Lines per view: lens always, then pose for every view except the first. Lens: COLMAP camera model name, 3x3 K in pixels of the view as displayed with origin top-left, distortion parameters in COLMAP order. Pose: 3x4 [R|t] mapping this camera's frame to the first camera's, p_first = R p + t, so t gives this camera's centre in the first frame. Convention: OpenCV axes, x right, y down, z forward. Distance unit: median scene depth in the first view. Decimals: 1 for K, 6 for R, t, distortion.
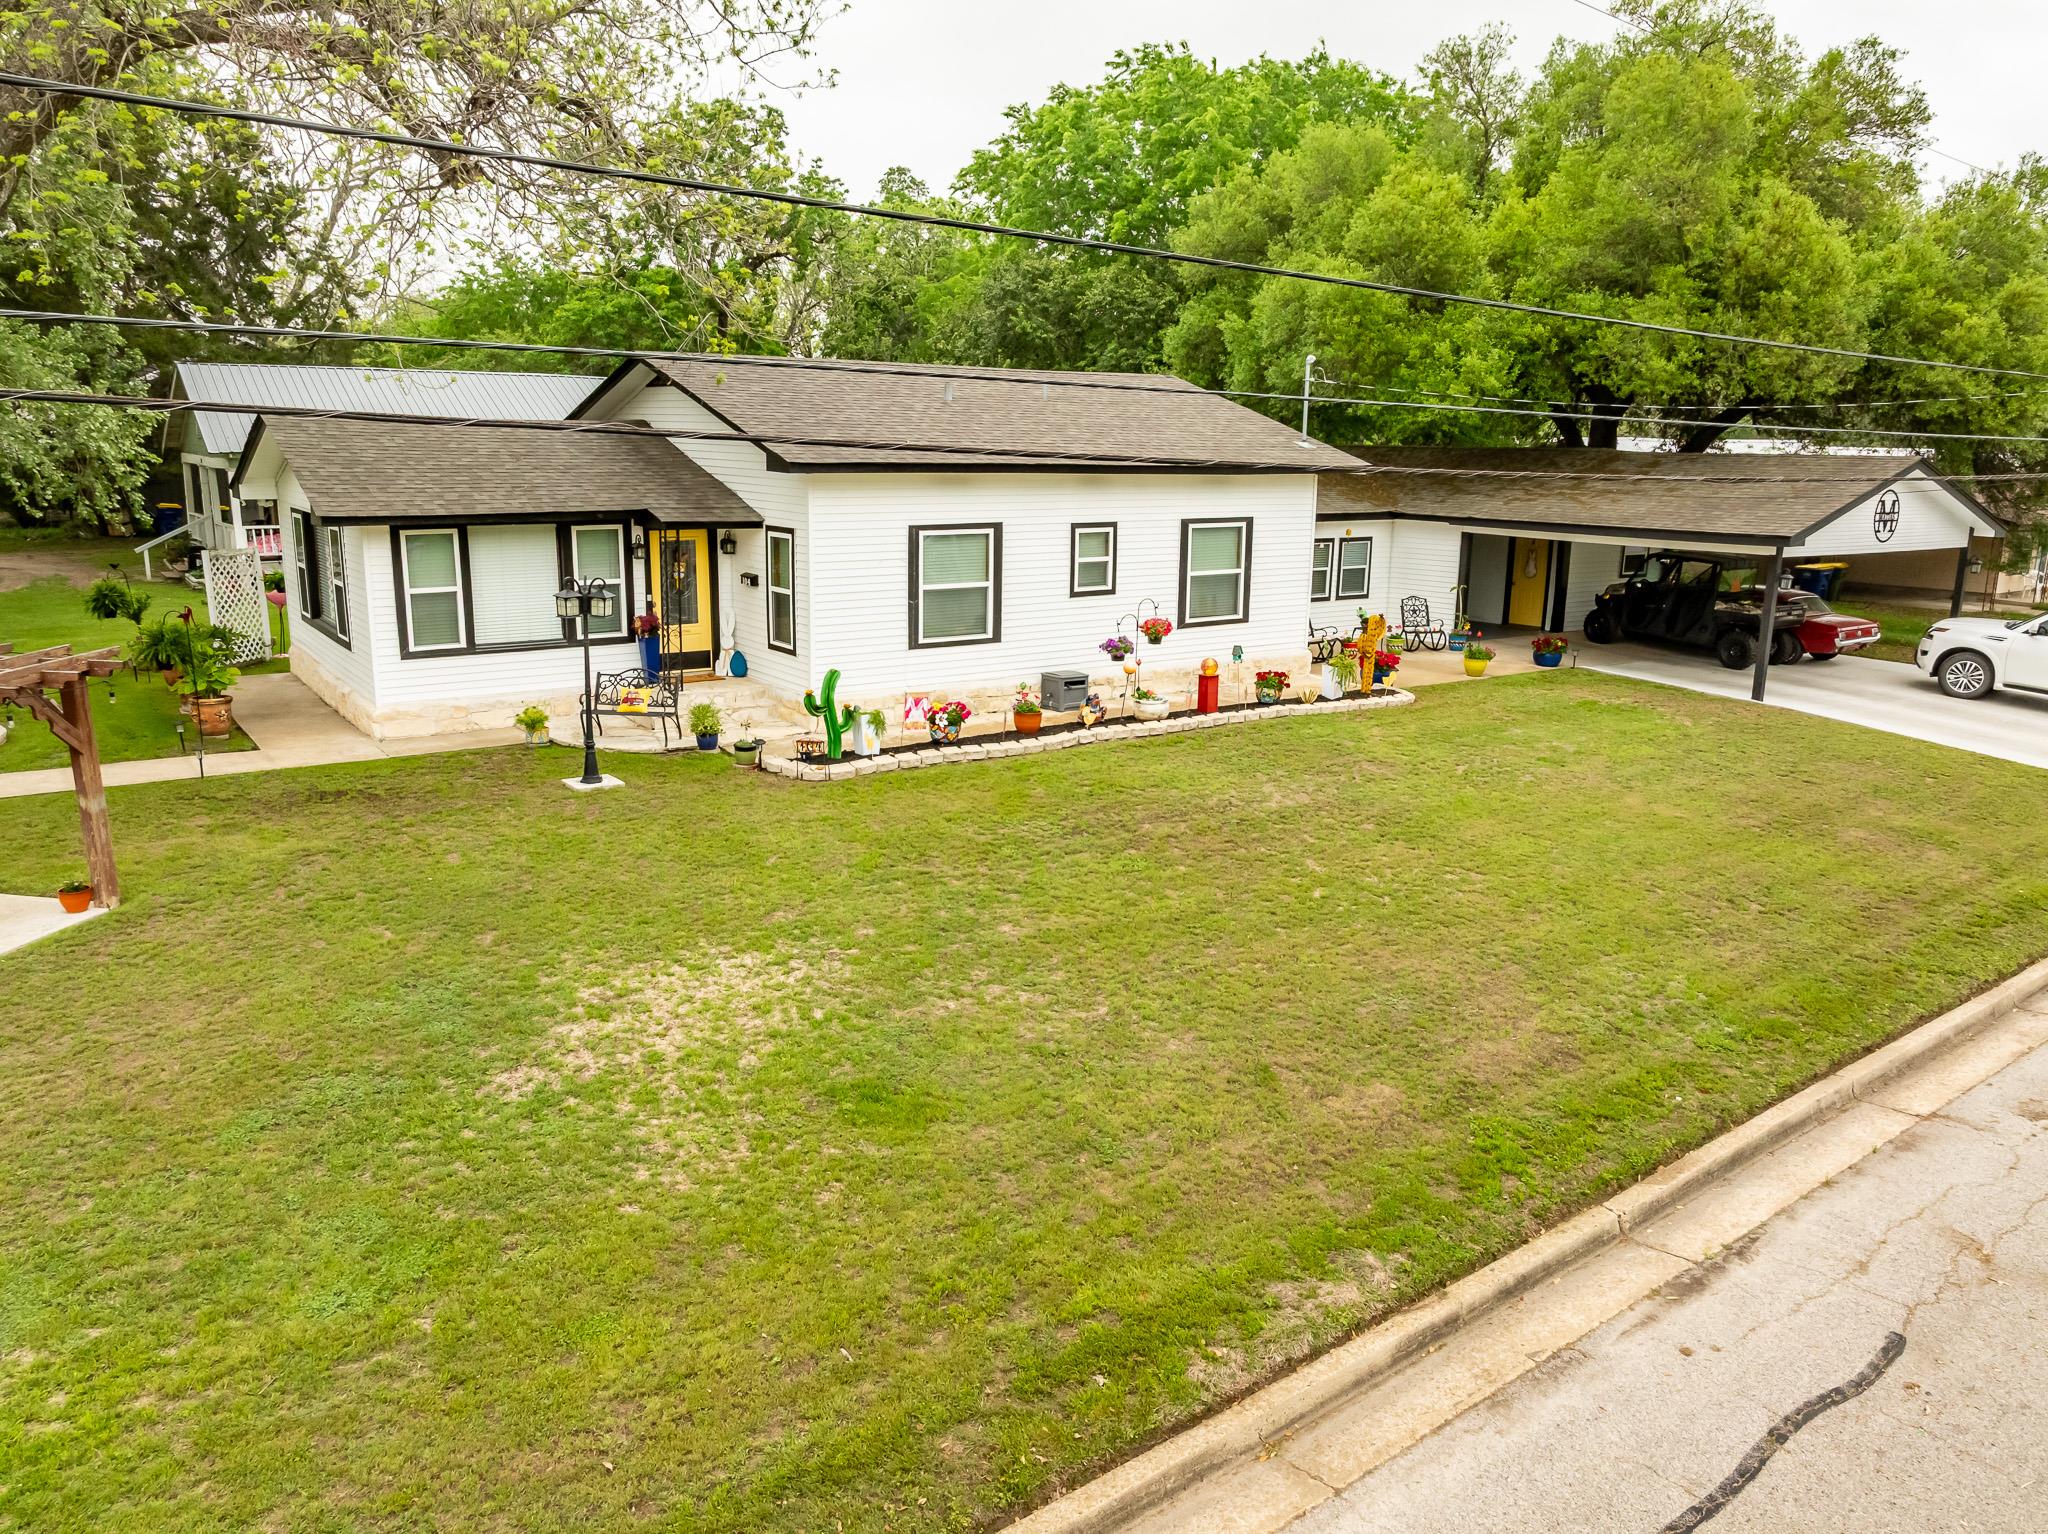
lens RADIAL K [[1438.8, 0, 1013.7], [0, 1438.8, 779.2], [0, 0, 1]] dist [-0.038653, 0.030744]
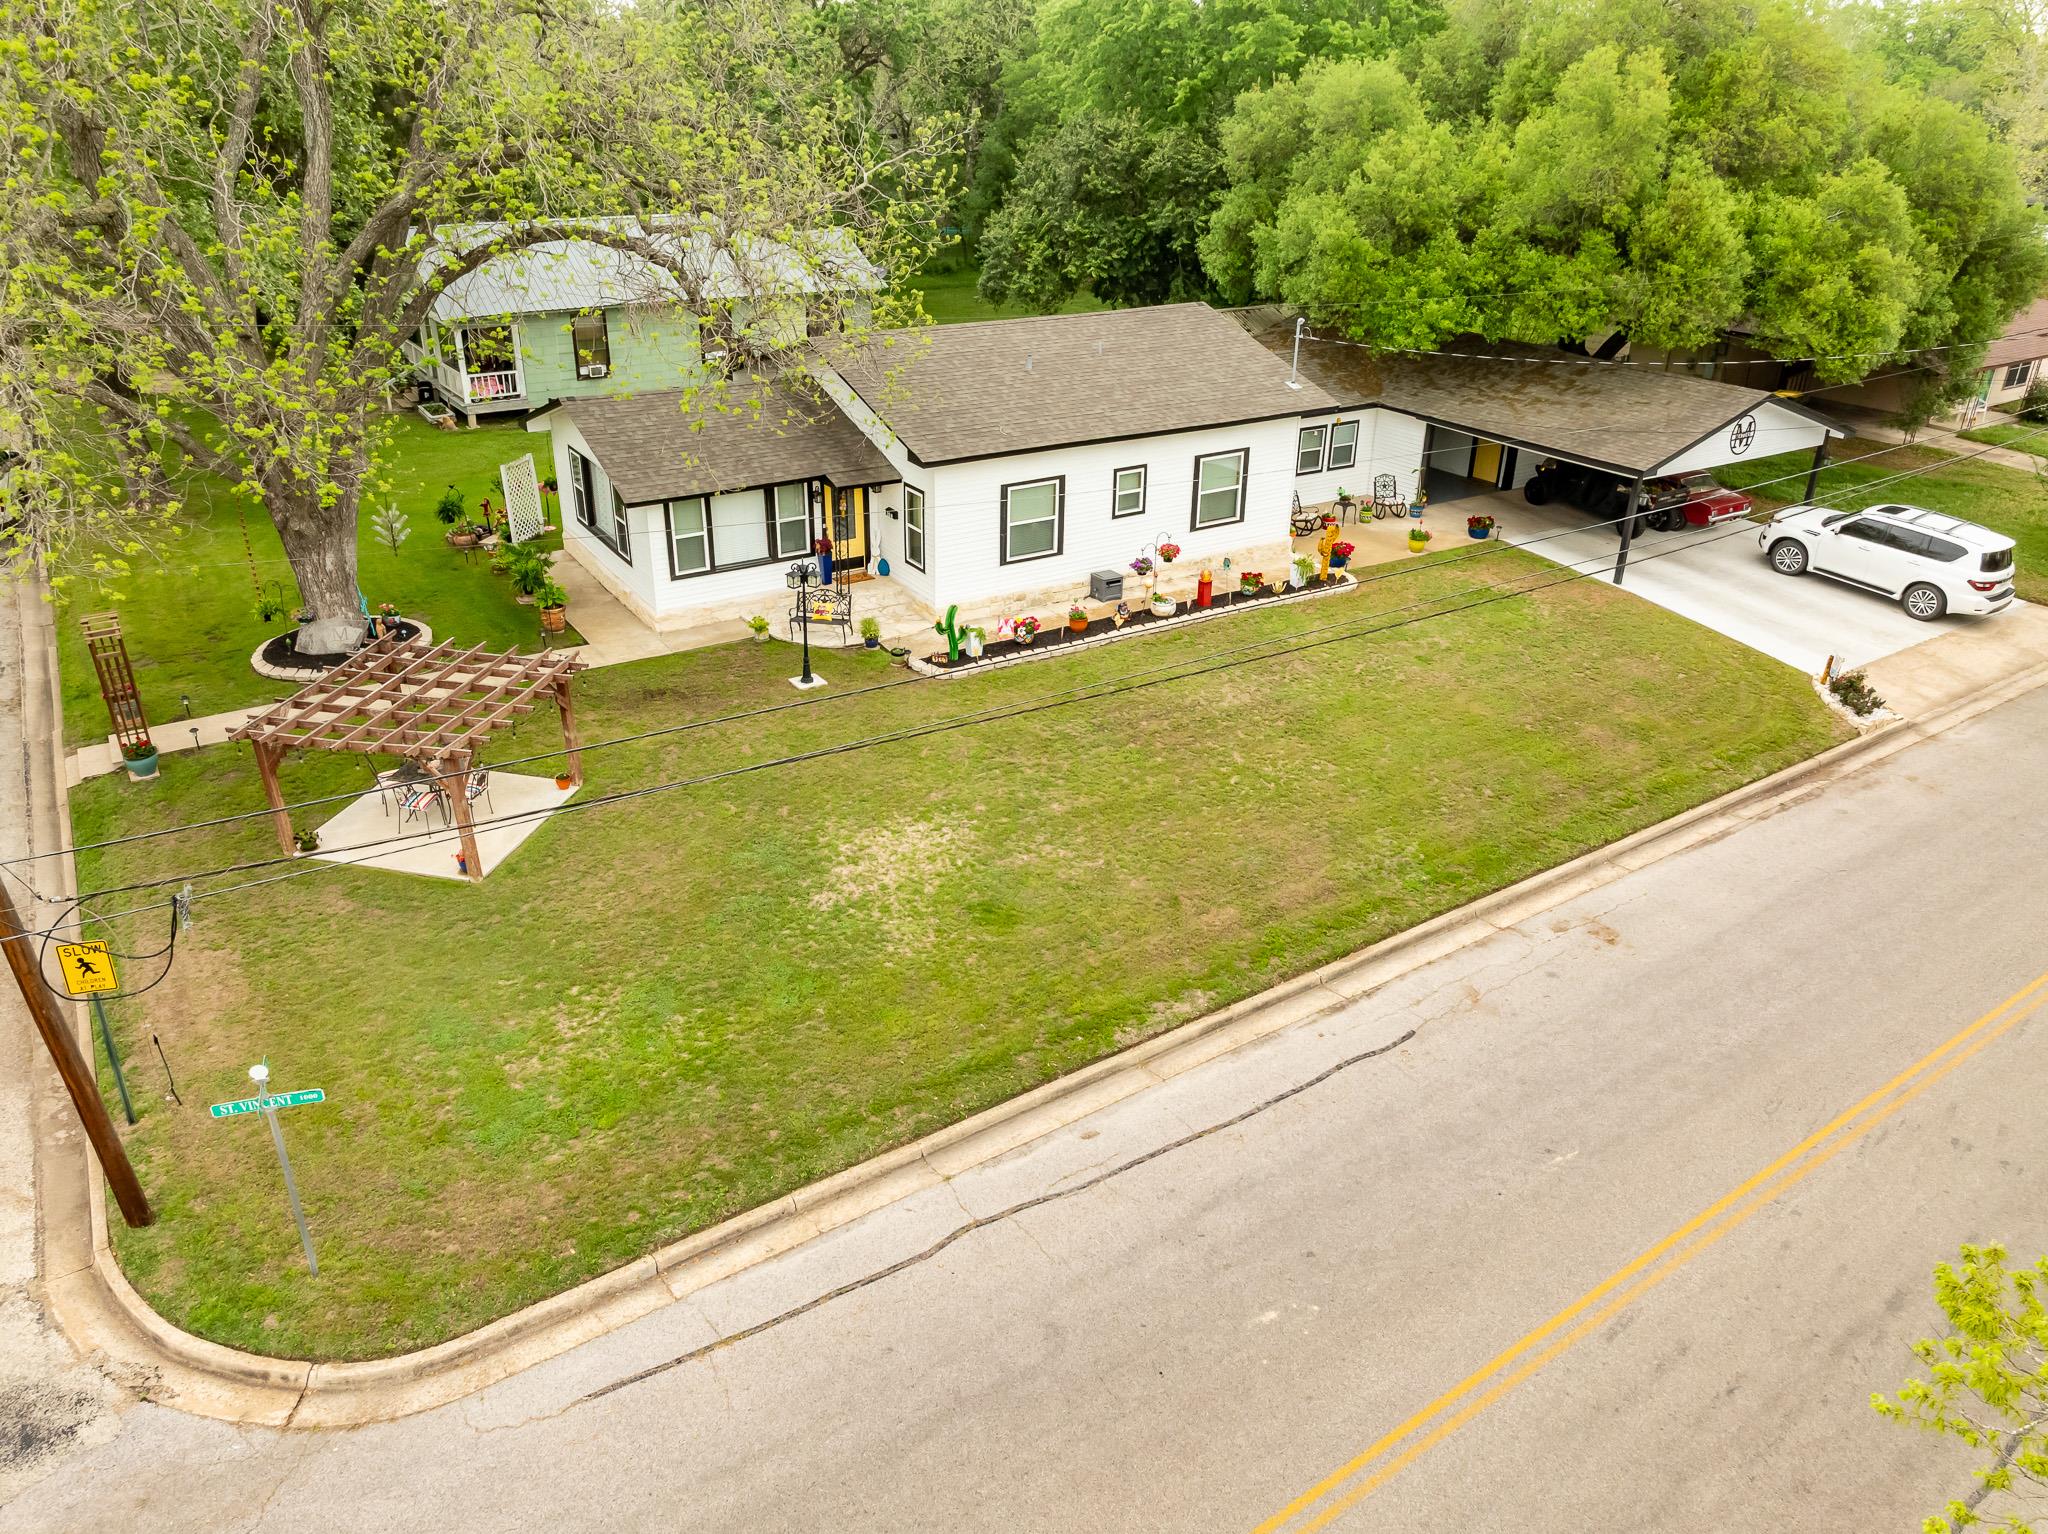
lens RADIAL K [[1438.8, 0, 1013.7], [0, 1438.8, 779.2], [0, 0, 1]] dist [-0.038653, 0.030744]
pose [[0.998454, 0.022315, -0.050900, 0.021138], [-0.010109, 0.973494, 0.228487, -0.213883], [0.054649, -0.227619, 0.972215, -0.485663]]
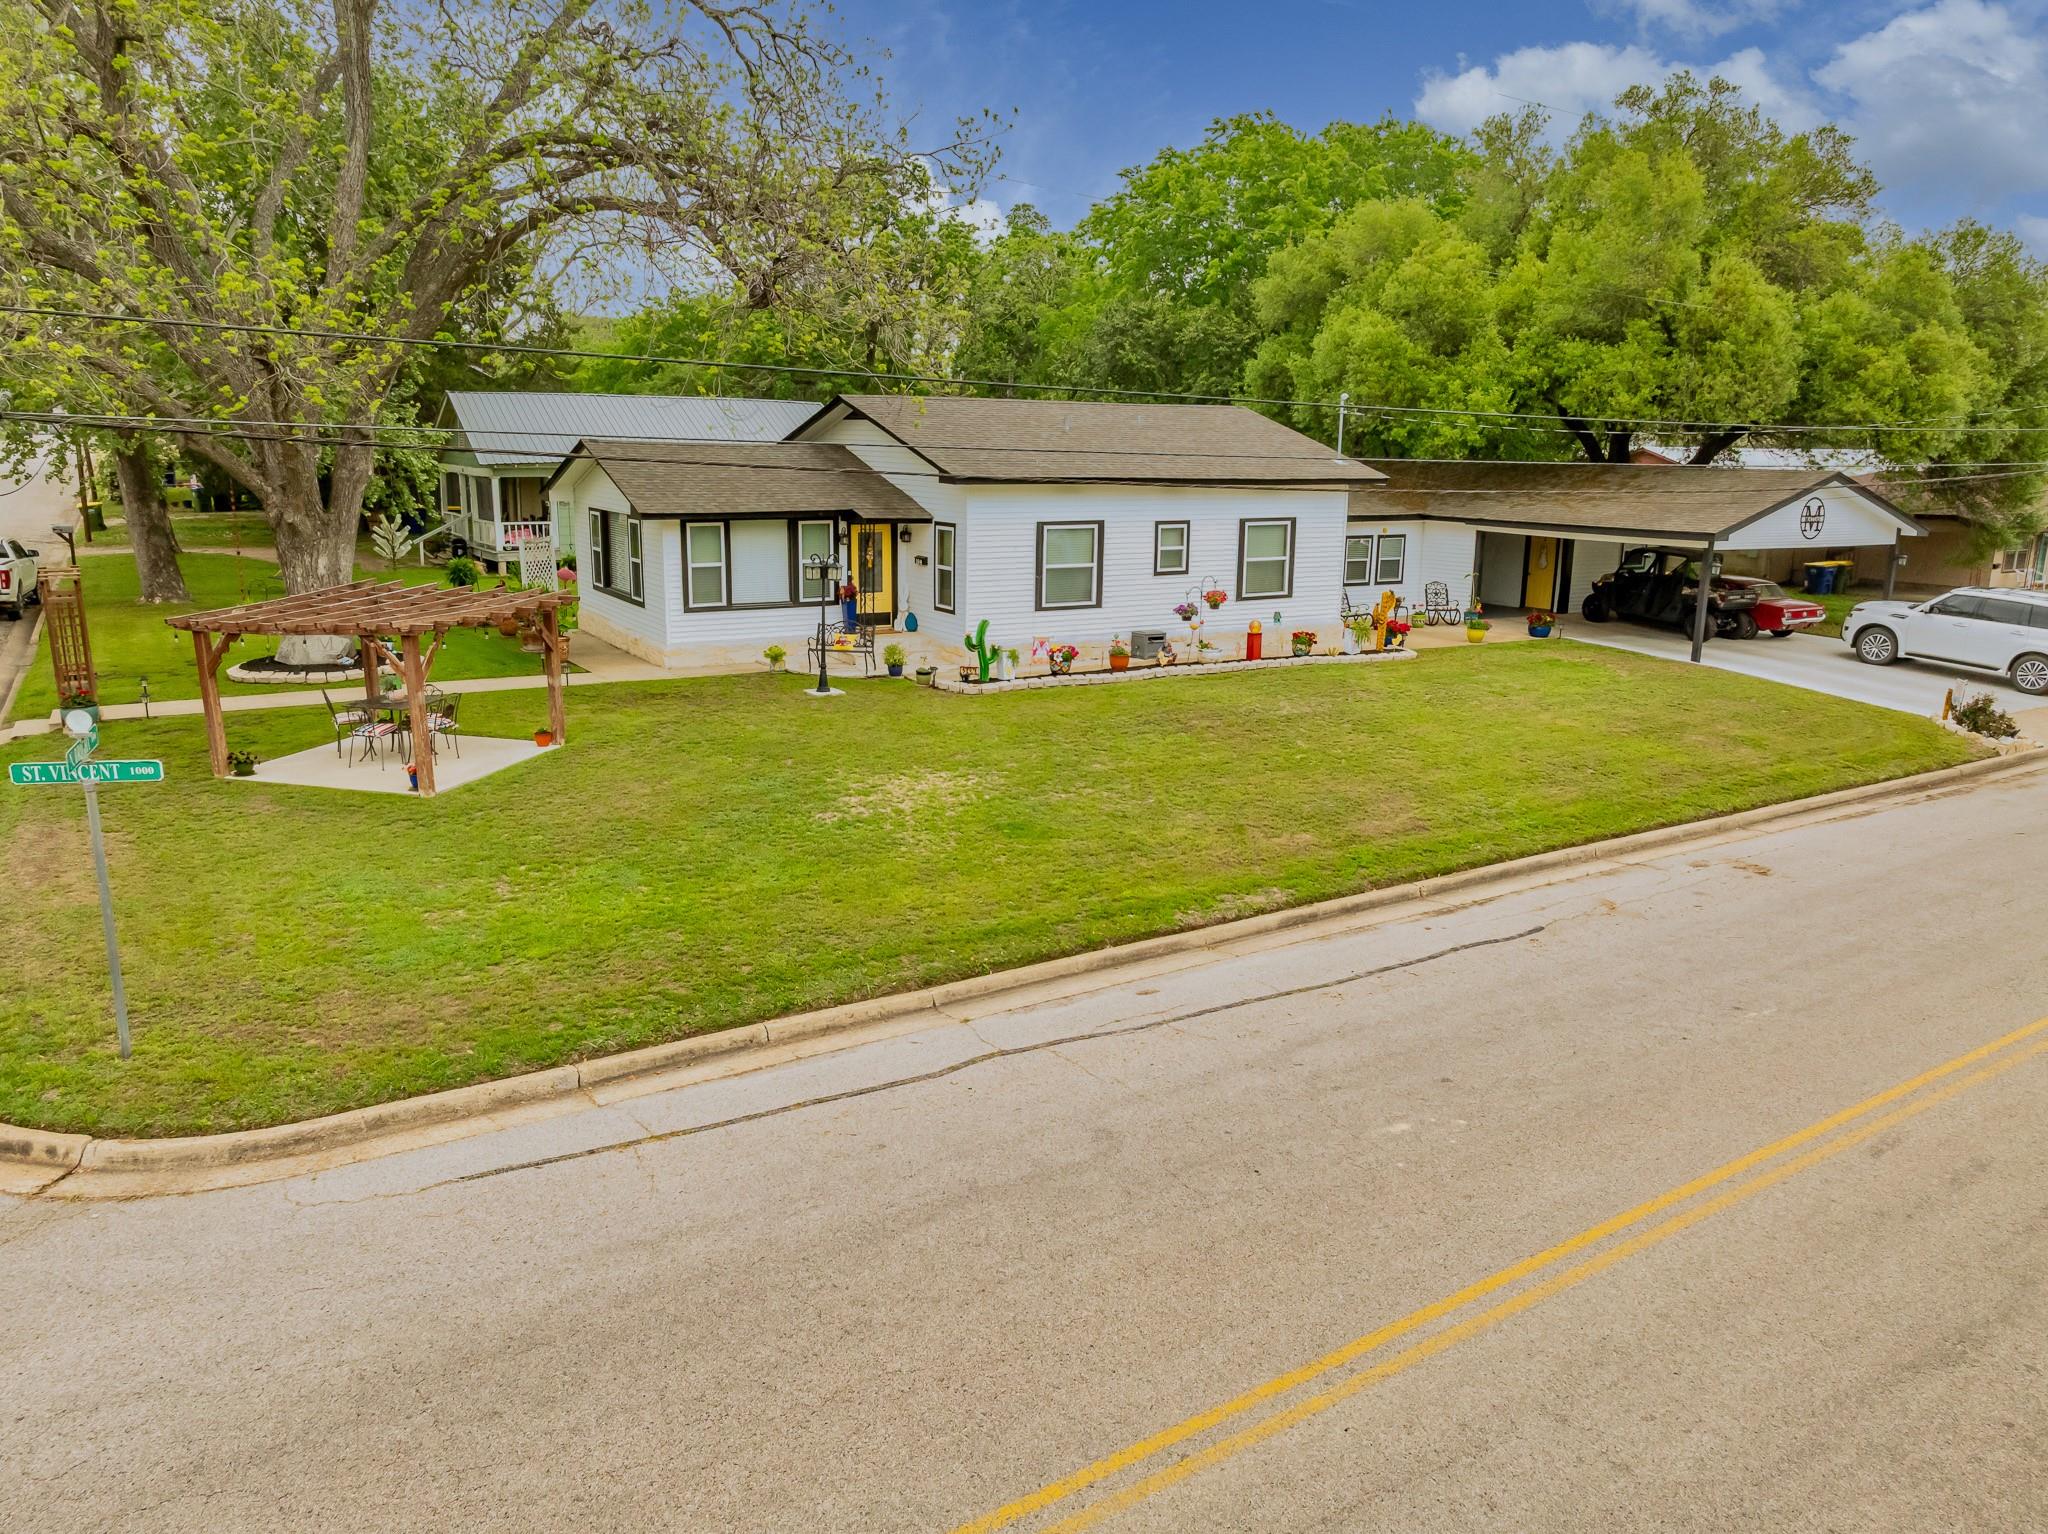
lens RADIAL K [[1438.8, 0, 1013.7], [0, 1438.8, 779.2], [0, 0, 1]] dist [-0.038653, 0.030744]
pose [[0.996914, 0.016781, -0.076690, 0.015550], [-0.016991, 0.999853, -0.002084, 0.074695], [0.076644, 0.003381, 0.997053, -0.382830]]
